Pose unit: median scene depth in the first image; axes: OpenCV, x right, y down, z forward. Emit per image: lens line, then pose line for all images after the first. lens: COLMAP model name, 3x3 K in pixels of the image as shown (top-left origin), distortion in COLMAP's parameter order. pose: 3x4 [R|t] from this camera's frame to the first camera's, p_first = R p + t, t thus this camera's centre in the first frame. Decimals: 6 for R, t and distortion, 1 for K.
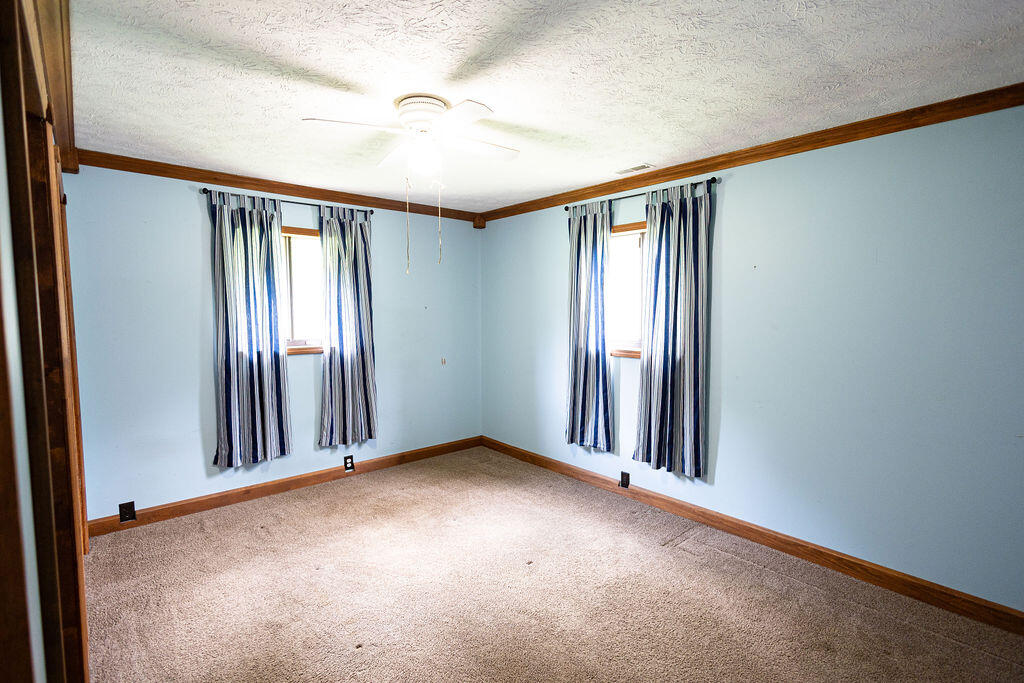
lens RADIAL K [[478.2, 0, 493.3], [0, 478.2, 338.7], [0, 0, 1]] dist [0.003128, -0.000269]
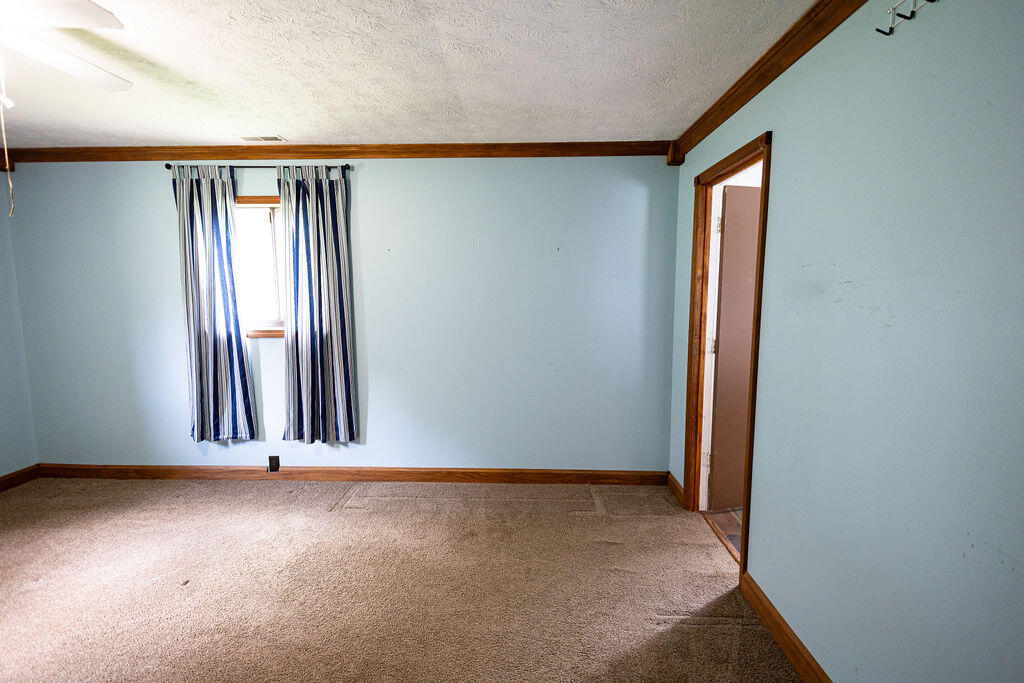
lens RADIAL K [[478.2, 0, 493.3], [0, 478.2, 338.7], [0, 0, 1]] dist [0.003128, -0.000269]
pose [[0.685913, -0.071625, 0.724150, -0.111962], [0.045215, 0.997416, 0.055825, 0.009392], [-0.726277, -0.005549, 0.687379, 0.014414]]
